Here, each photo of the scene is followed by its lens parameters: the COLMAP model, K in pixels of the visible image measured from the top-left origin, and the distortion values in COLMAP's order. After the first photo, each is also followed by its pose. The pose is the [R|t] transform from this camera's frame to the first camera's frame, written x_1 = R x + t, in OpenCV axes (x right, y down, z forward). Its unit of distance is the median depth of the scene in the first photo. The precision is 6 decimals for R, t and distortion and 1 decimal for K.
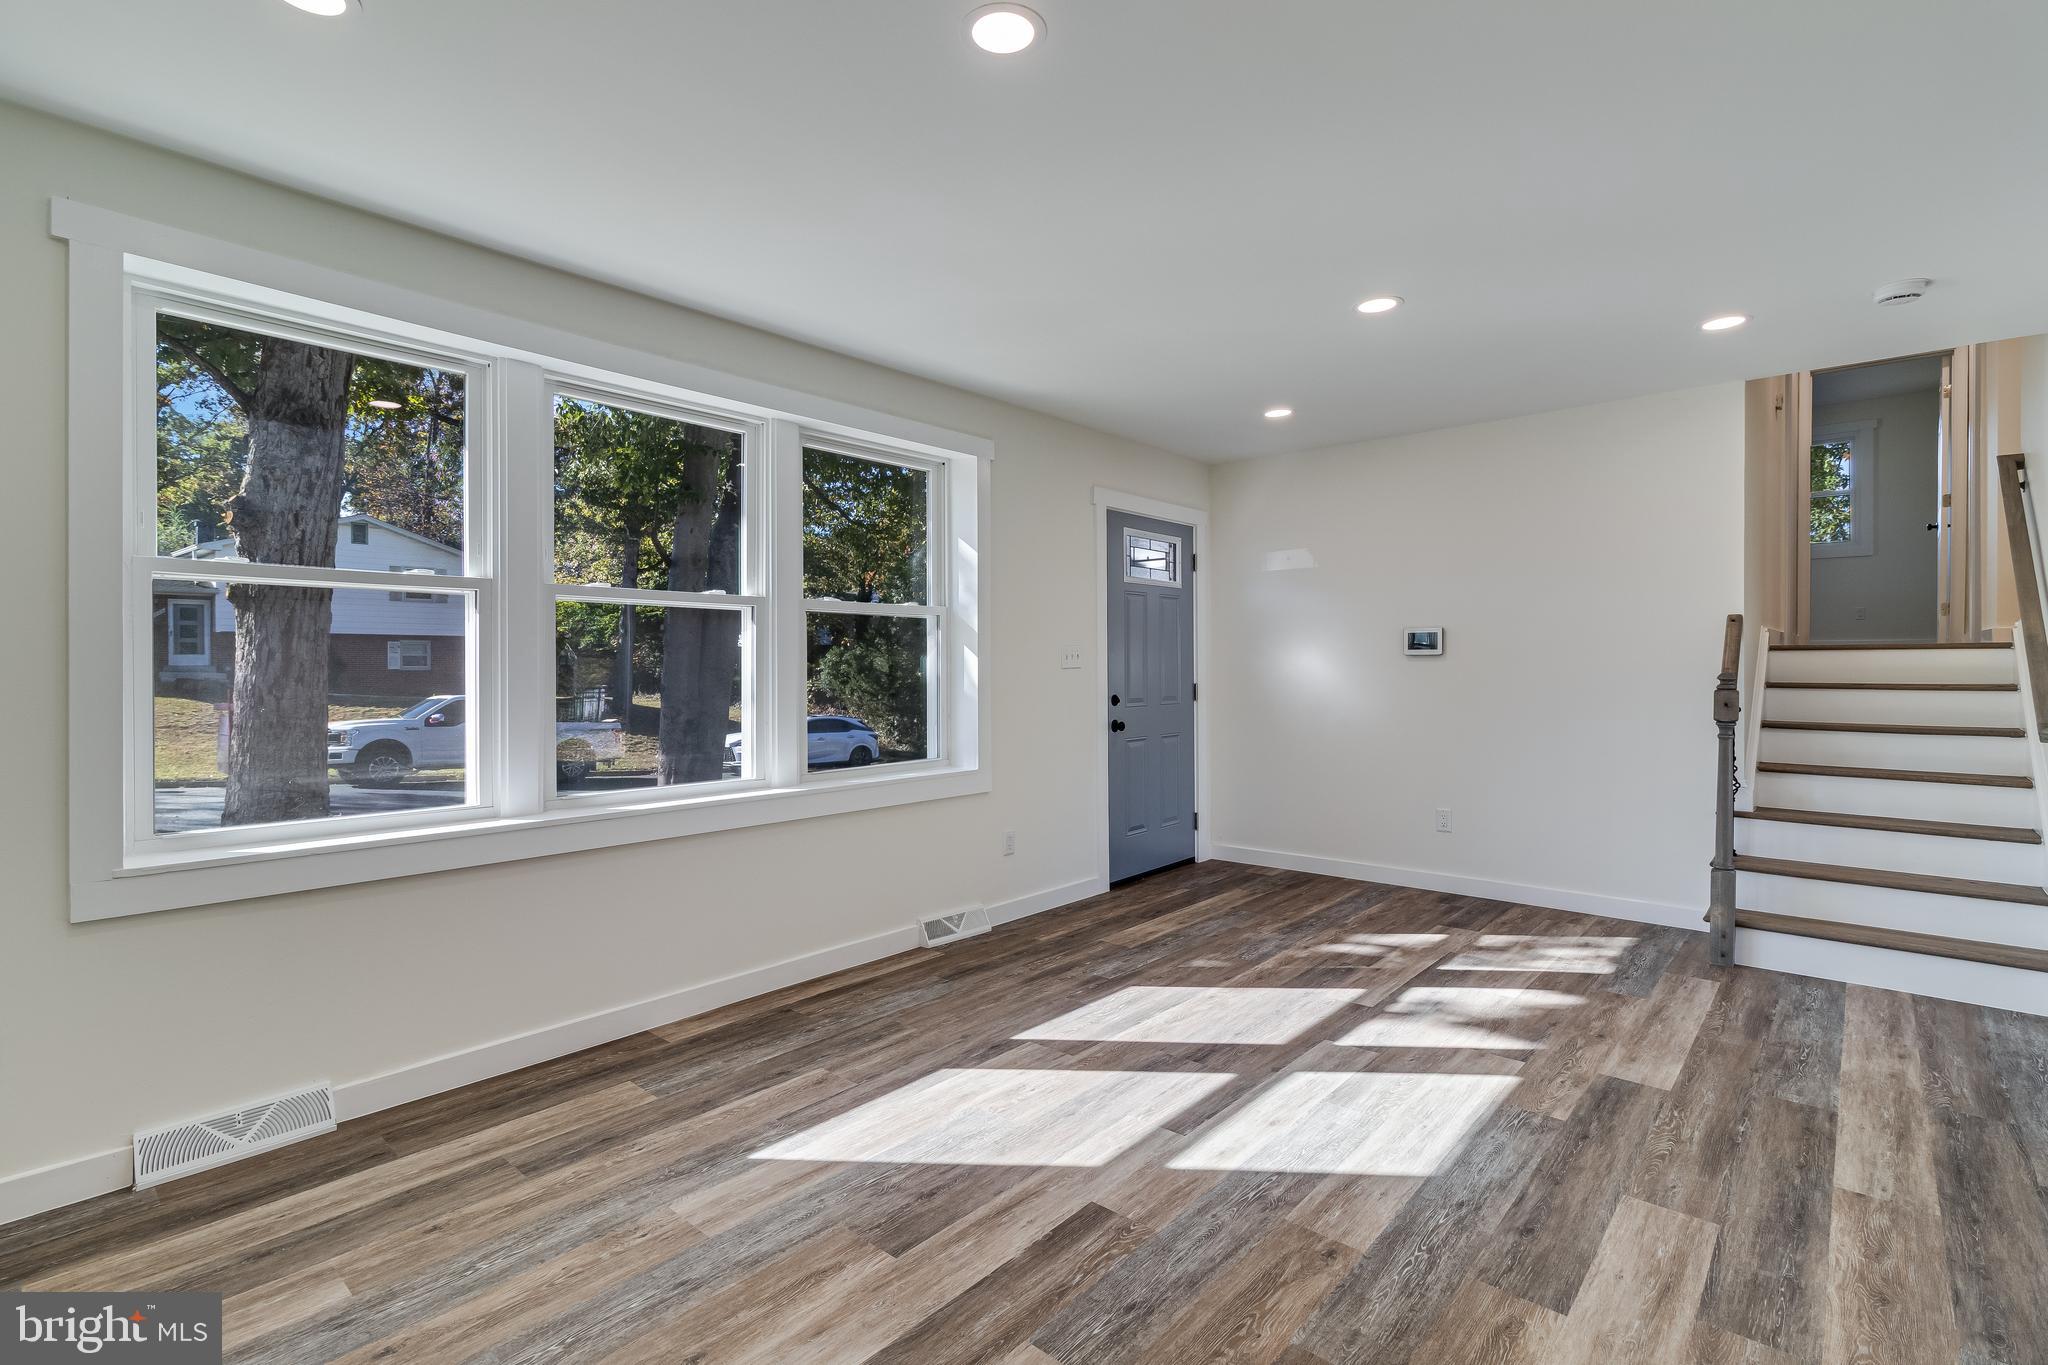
lens RADIAL K [[946.4, 0, 1028.3], [0, 946.4, 667.5], [0, 0, 1]] dist [0.000826, 0.000458]
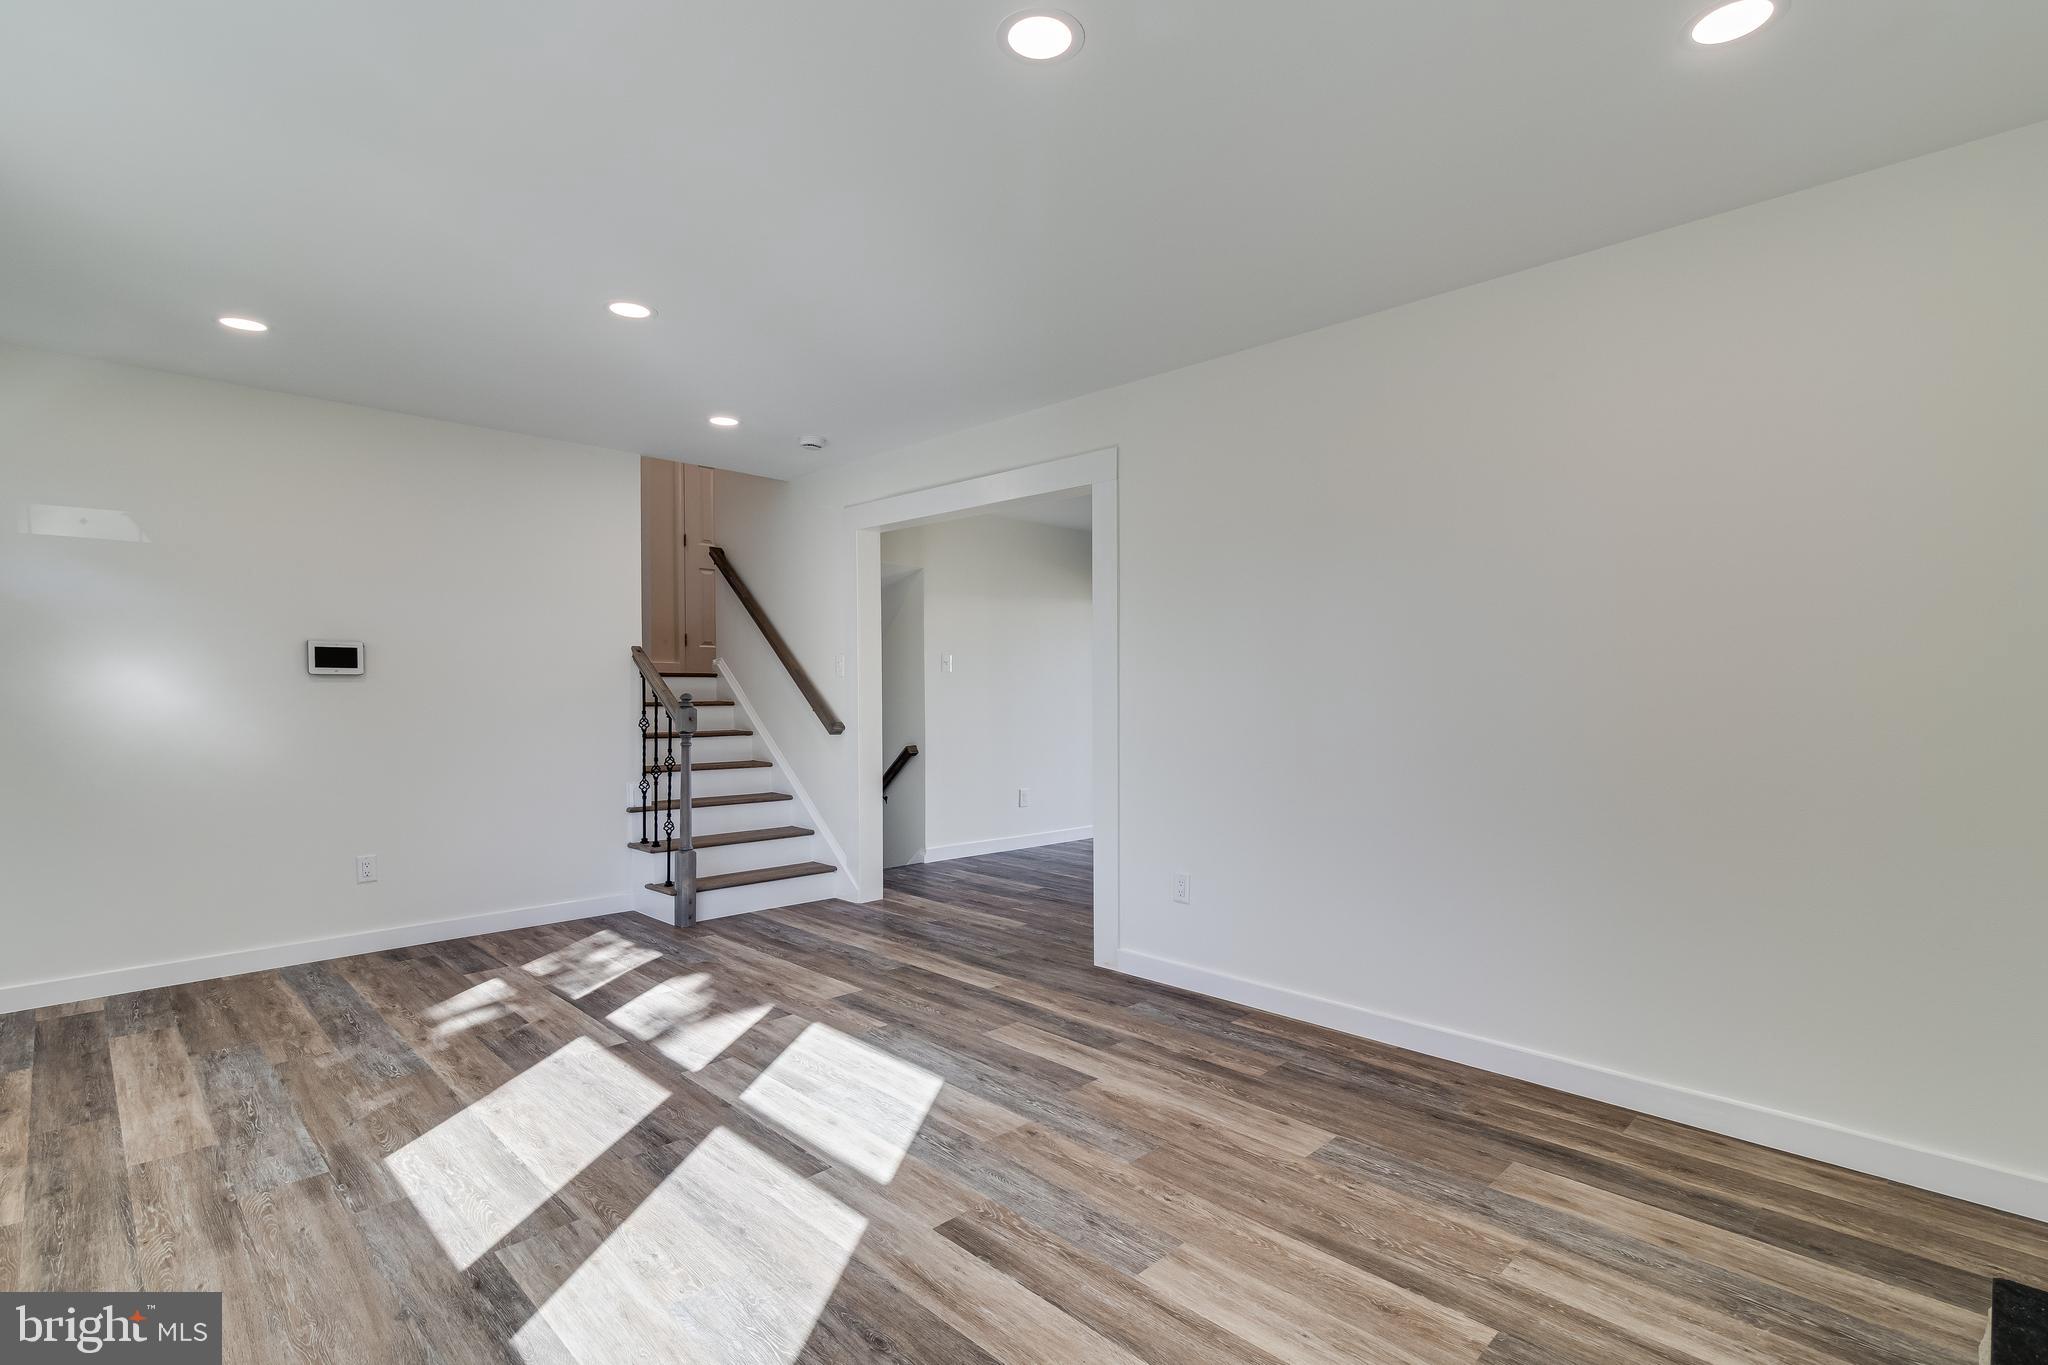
lens RADIAL K [[972.9, 0, 1024.0], [0, 972.9, 682.5], [0, 0, 1]] dist [-0.000552, -0.000051]
pose [[0.063542, 0.008762, 0.997941, -0.679370], [0.002136, 0.999958, -0.008916, 0.005093], [-0.997977, 0.002698, 0.063520, 0.608210]]
